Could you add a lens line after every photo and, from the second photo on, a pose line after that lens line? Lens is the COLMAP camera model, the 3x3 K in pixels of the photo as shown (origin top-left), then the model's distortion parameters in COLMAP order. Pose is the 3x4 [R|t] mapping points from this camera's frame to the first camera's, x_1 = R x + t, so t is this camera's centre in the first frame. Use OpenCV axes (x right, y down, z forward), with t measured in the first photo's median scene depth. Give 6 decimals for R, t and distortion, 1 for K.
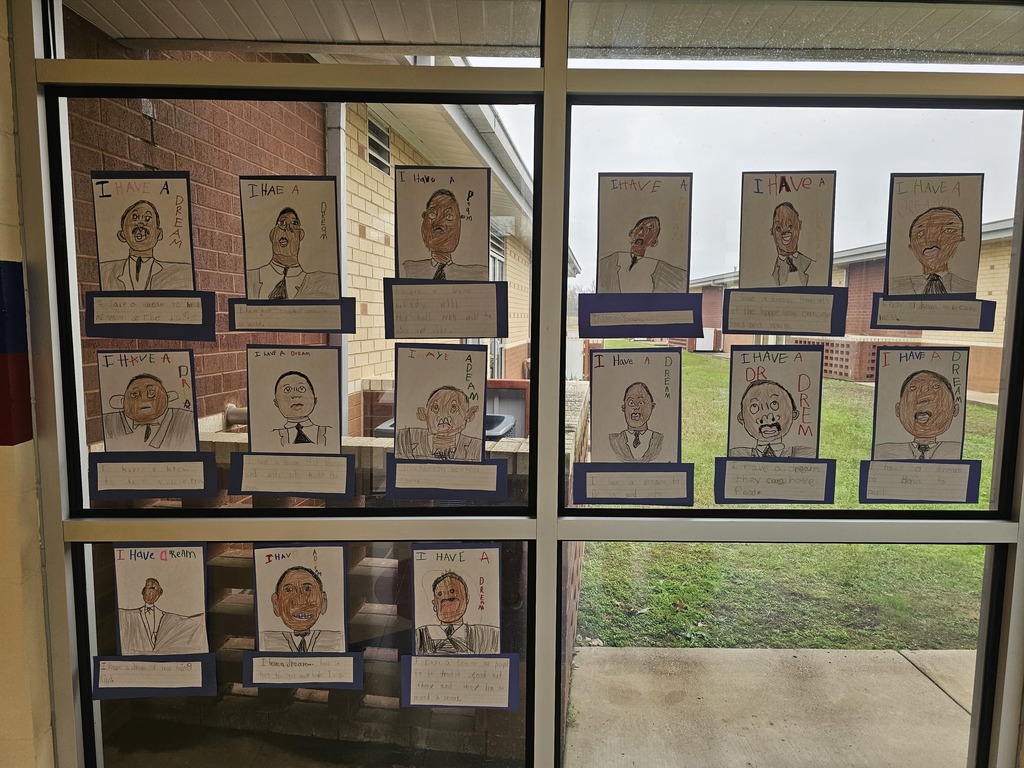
lens RADIAL K [[695.2, 0, 508.4], [0, 695.2, 385.3], [0, 0, 1]] dist [0.026971, -0.017264]
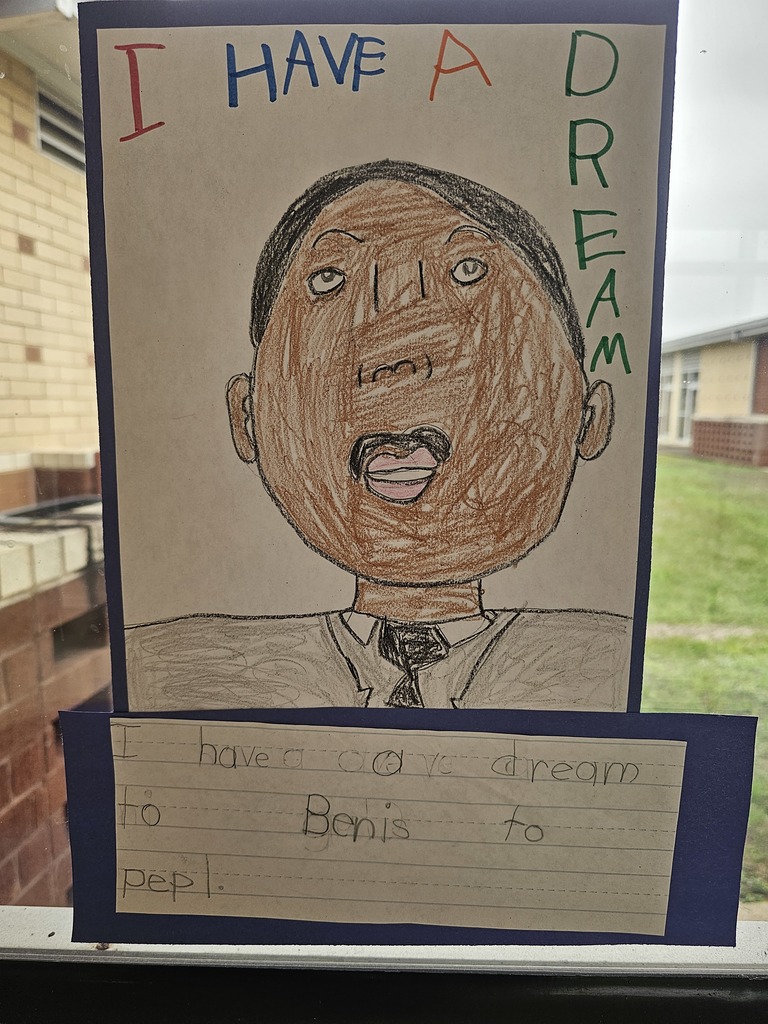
lens RADIAL K [[695.2, 0, 385.3], [0, 695.2, 504.6], [0, 0, 1]] dist [0.026971, -0.017264]
pose [[0.998574, 0.003722, -0.053250, 0.607087], [-0.001632, 0.999229, 0.039239, 0.049540], [0.053355, -0.039096, 0.997810, 0.847259]]
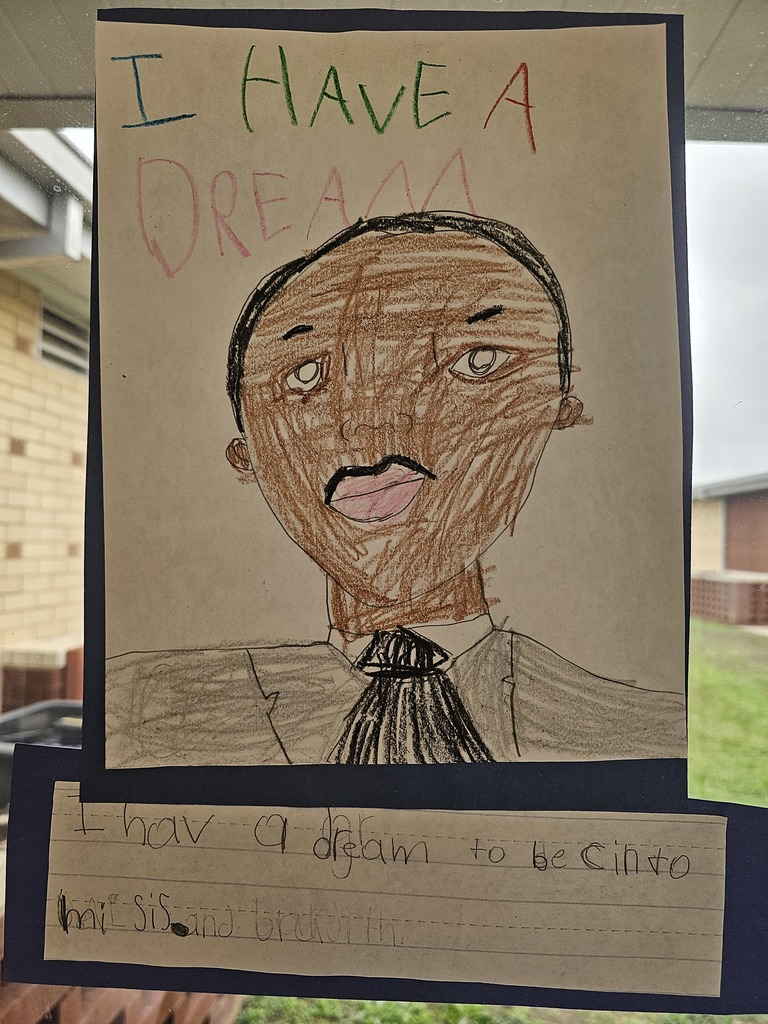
lens RADIAL K [[695.2, 0, 382.1], [0, 695.2, 517.2], [0, 0, 1]] dist [0.026971, -0.017264]
pose [[0.999562, 0.008662, -0.028296, 0.603397], [-0.012246, 0.991562, -0.129051, -0.163337], [0.026939, 0.129341, 0.991234, 0.838713]]
